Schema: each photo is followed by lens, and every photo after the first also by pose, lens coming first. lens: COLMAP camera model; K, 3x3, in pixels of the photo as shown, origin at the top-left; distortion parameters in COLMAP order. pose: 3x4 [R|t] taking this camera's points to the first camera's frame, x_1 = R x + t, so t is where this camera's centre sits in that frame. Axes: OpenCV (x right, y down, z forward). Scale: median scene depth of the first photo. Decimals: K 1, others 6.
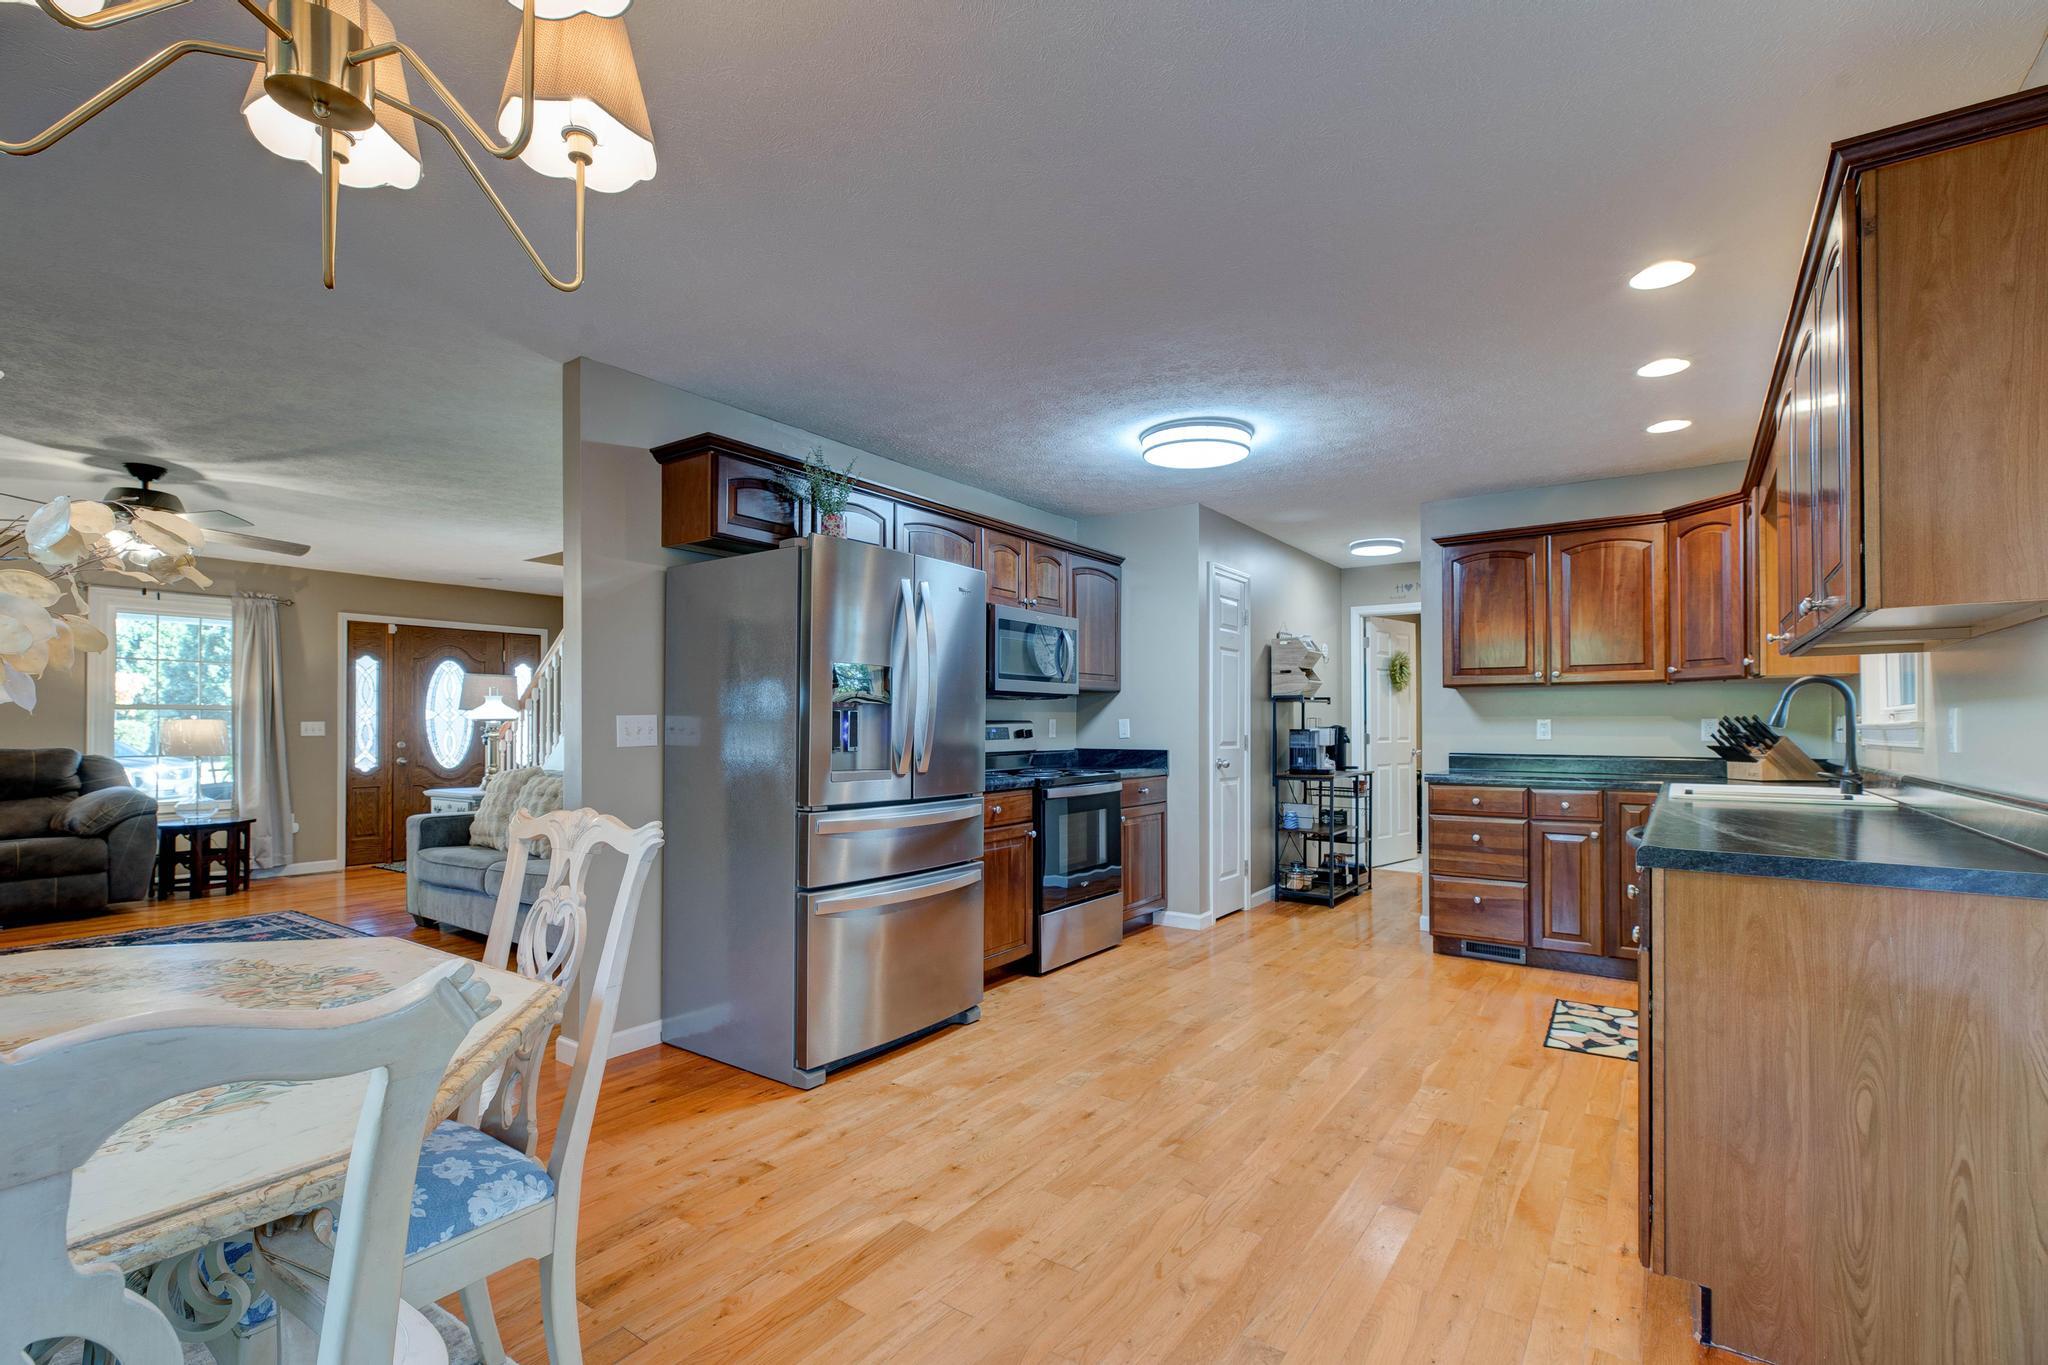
lens RADIAL K [[937.1, 0, 1023.3], [0, 937.1, 713.9], [0, 0, 1]] dist [0.002700, 0.000352]
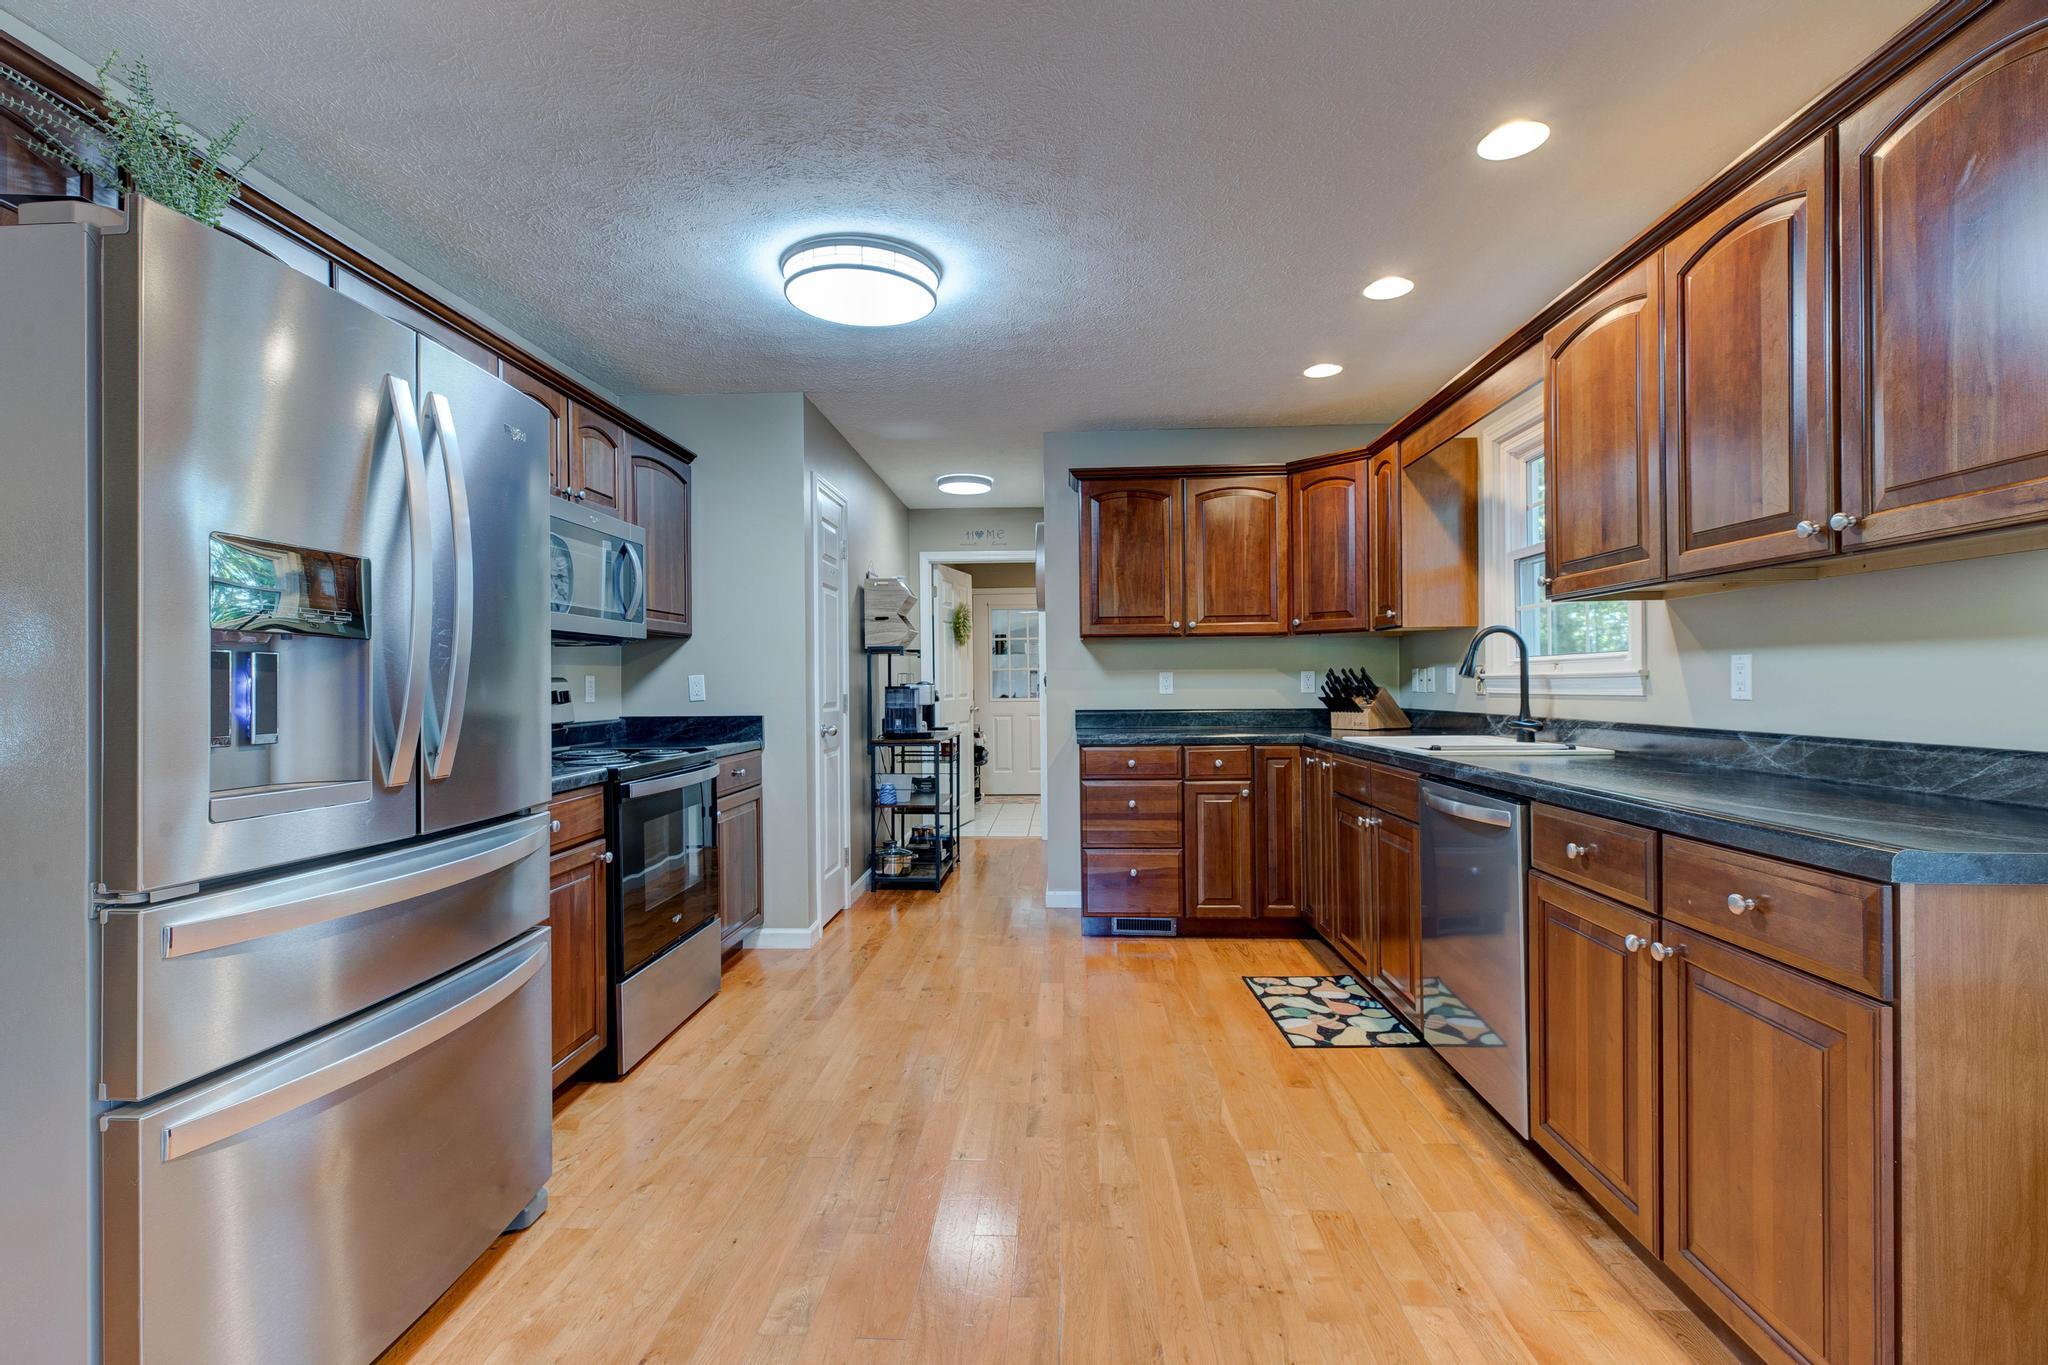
lens RADIAL K [[945.6, 0, 1051.0], [0, 945.6, 682.3], [0, 0, 1]] dist [0.001205, -0.000194]
pose [[0.840731, -0.008723, 0.541384, -0.076186], [0.002899, 0.999928, 0.011609, 0.004671], [-0.541446, -0.008190, 0.840696, 0.289978]]
